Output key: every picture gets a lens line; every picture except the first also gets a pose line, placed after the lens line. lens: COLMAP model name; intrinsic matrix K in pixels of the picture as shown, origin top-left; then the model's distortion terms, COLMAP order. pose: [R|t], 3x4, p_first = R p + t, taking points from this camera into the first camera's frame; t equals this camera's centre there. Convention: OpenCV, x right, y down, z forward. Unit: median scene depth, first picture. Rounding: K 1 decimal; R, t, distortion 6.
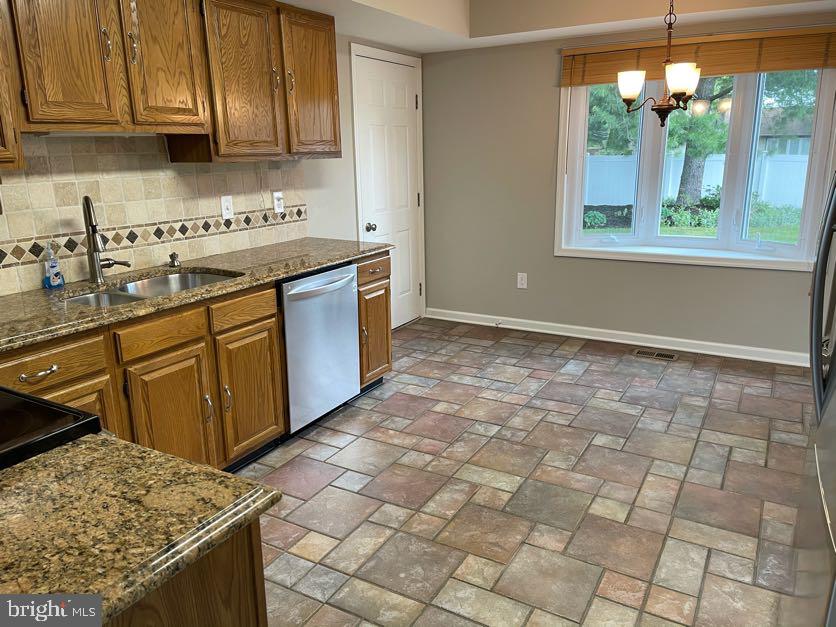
lens RADIAL K [[632.5, 0, 422.5], [0, 632.5, 313.8], [0, 0, 1]] dist [0.034561, -0.005975]
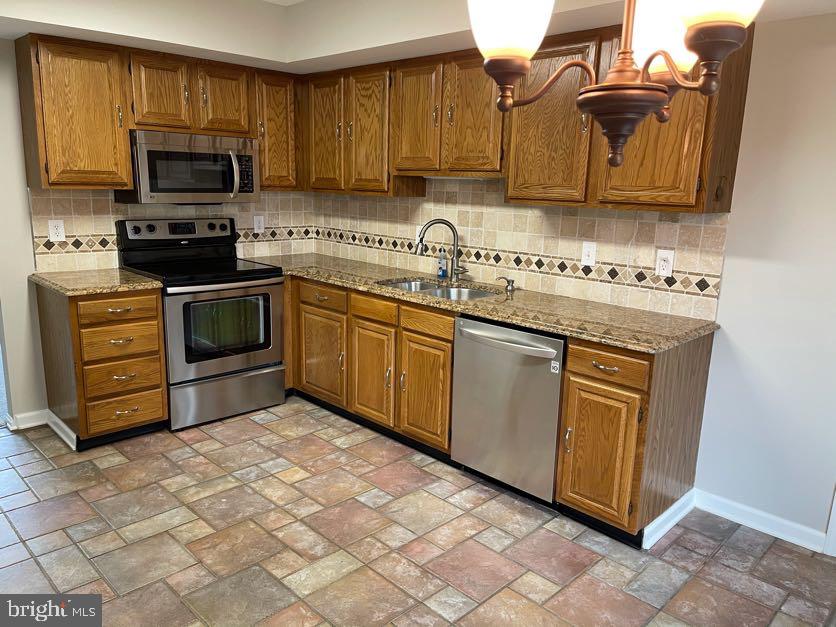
lens RADIAL K [[632.5, 0, 422.5], [0, 632.5, 313.8], [0, 0, 1]] dist [0.034561, -0.005975]
pose [[-0.265295, 0.203368, -0.942476, 0.740176], [-0.270495, 0.922547, 0.275209, -0.306760], [0.925447, 0.327946, -0.189737, 1.078691]]
